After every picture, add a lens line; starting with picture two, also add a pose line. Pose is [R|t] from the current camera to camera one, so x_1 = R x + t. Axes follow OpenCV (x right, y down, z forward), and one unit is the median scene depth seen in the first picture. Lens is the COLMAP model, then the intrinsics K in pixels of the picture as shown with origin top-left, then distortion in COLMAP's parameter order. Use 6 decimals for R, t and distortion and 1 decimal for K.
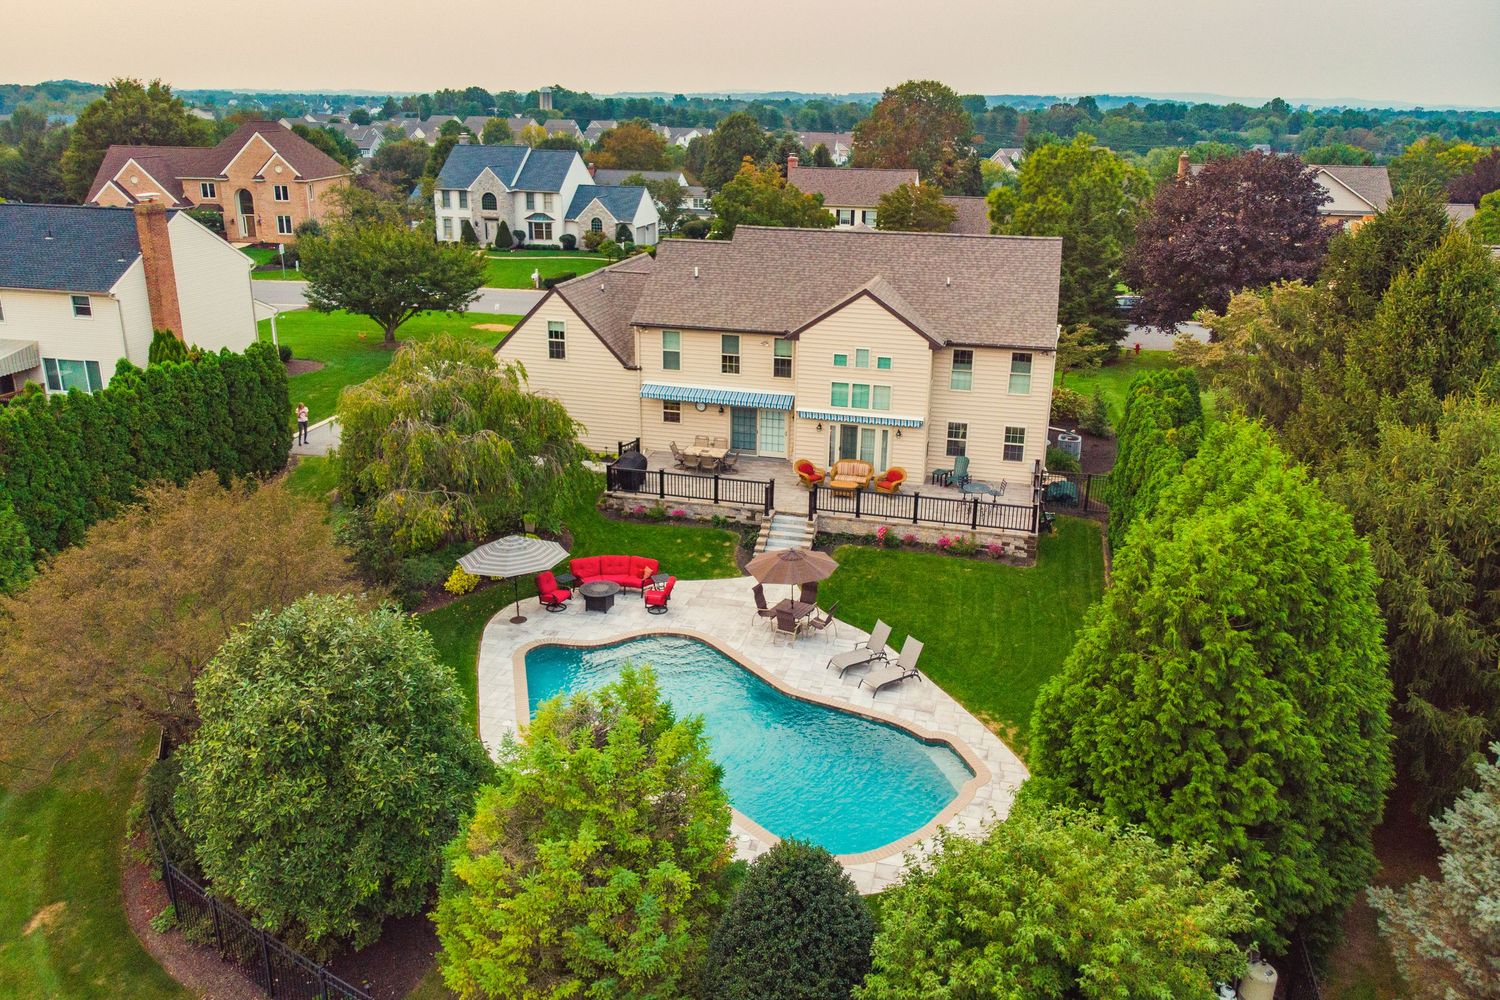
lens RADIAL K [[1102.7, 0, 746.7], [0, 1102.7, 445.8], [0, 0, 1]] dist [0.056555, -0.183761]
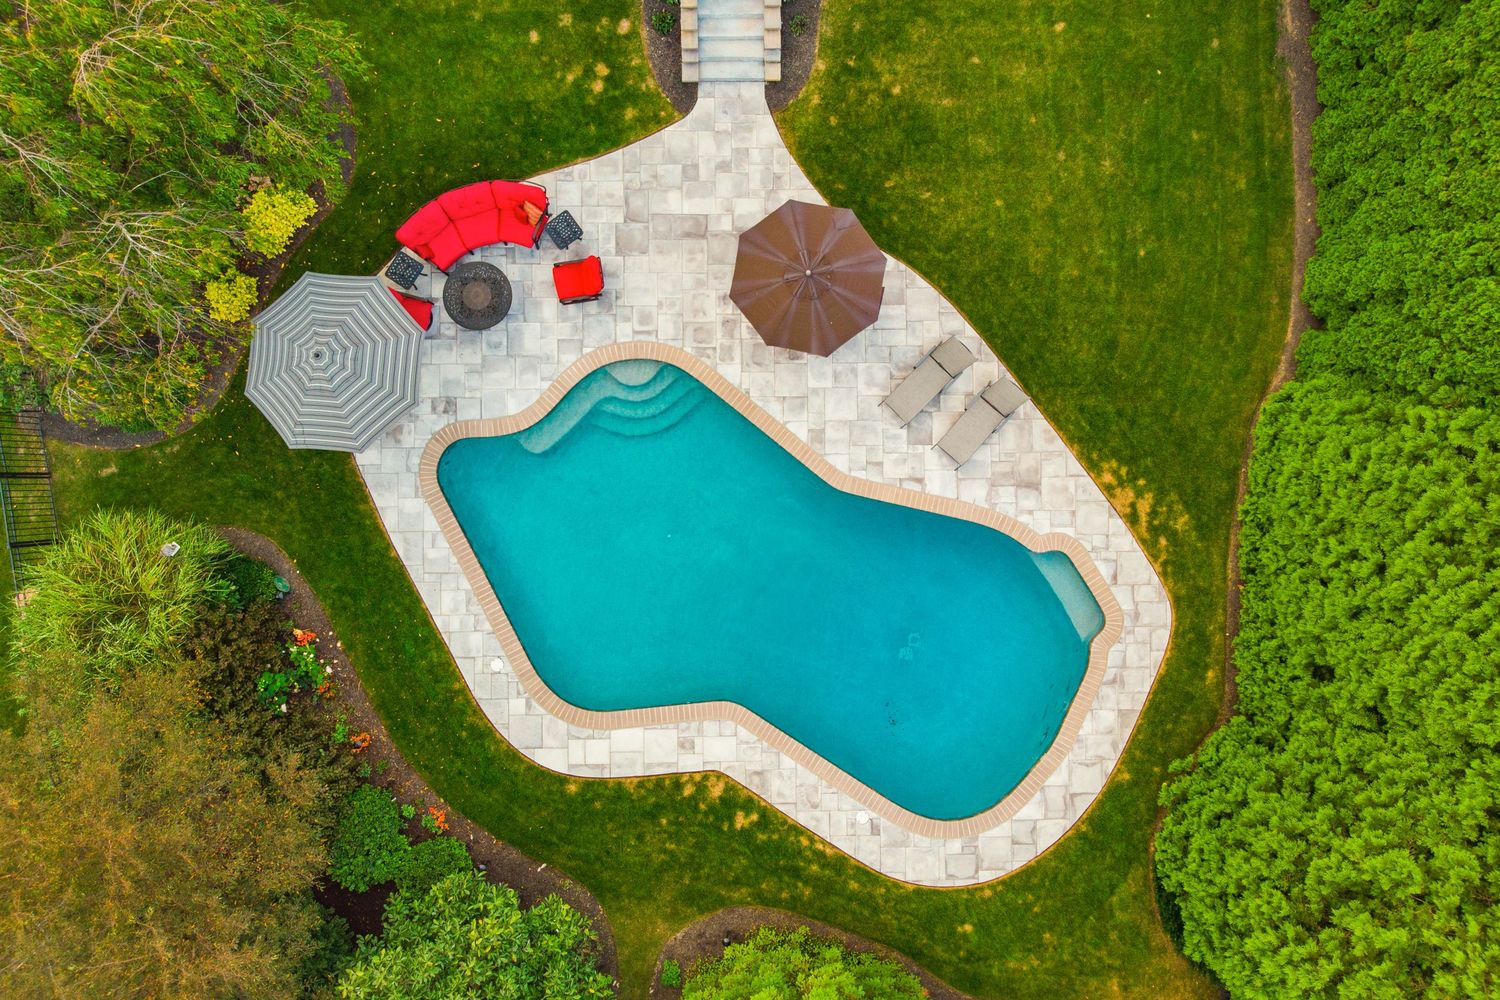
lens RADIAL K [[1107.2, 0, 747.1], [0, 1107.2, 466.1], [0, 0, 1]] dist [-0.002039, -0.005010]
pose [[0.968457, -0.249148, -0.003967, -0.010899], [0.081776, 0.302754, 0.949554, -0.360654], [-0.235378, -0.919927, 0.313578, 0.619324]]
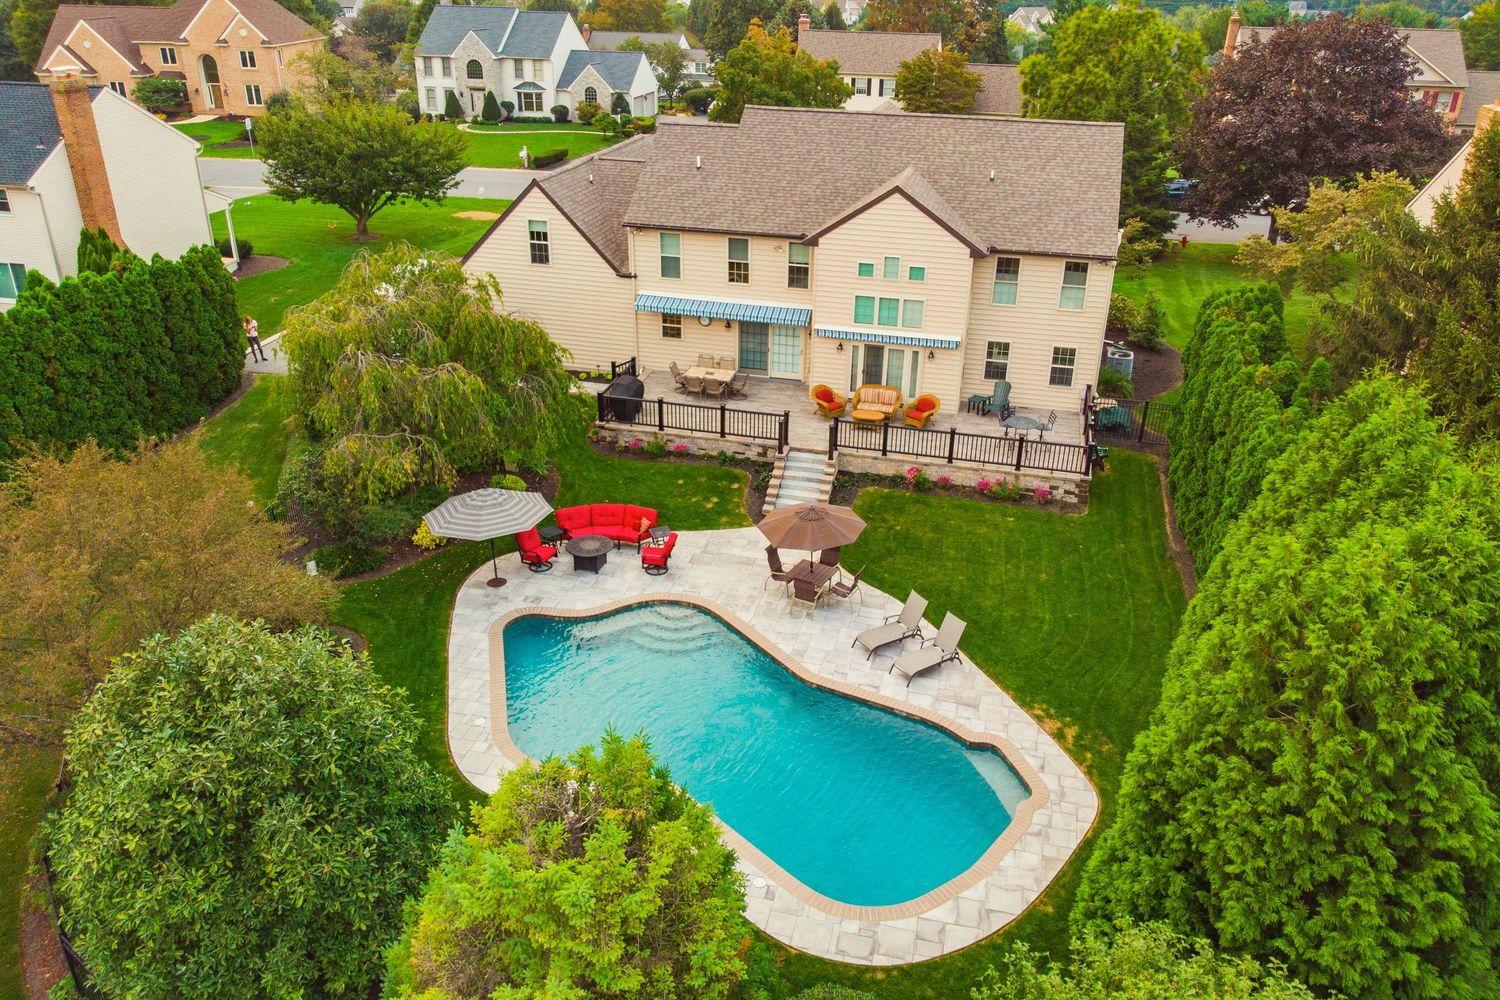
lens RADIAL K [[1107.2, 0, 747.1], [0, 1107.2, 466.1], [0, 0, 1]] dist [-0.002039, -0.005010]
pose [[0.999995, 0.001034, -0.003073, -0.005681], [-0.000621, 0.991333, 0.131372, -0.042139], [0.003182, -0.131370, 0.991328, 0.130443]]
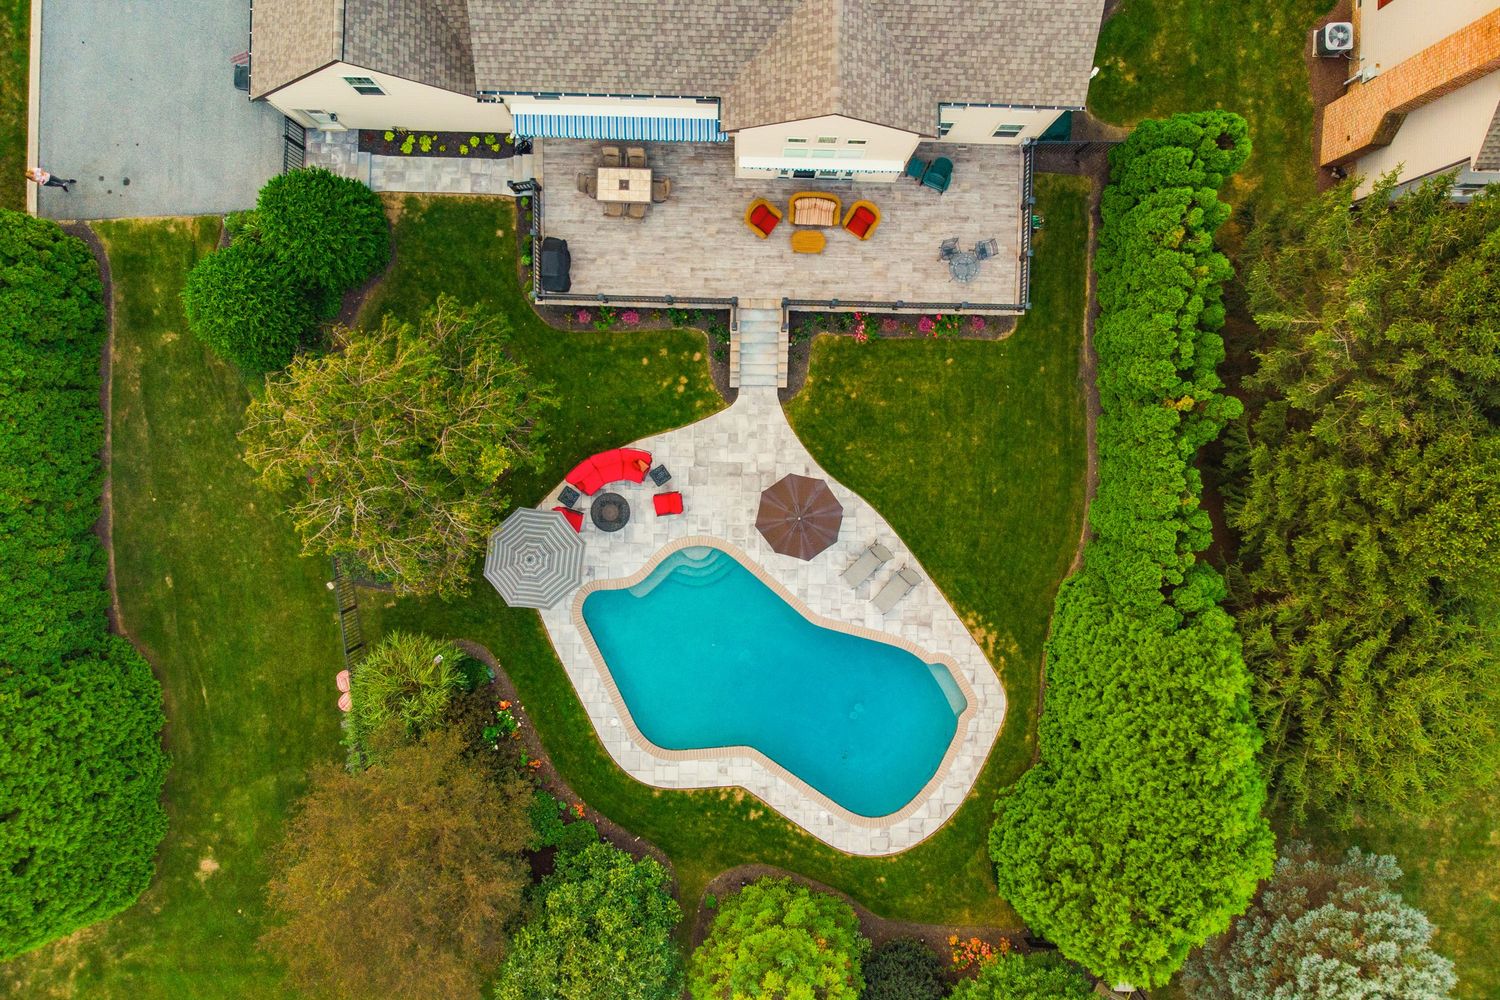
lens RADIAL K [[1102.7, 0, 746.7], [0, 1102.7, 445.8], [0, 0, 1]] dist [0.056555, -0.183761]
pose [[0.974278, -0.225247, -0.006716, 0.012490], [0.071965, 0.282753, 0.956489, -0.786018], [-0.213548, -0.932370, 0.291690, 0.649792]]
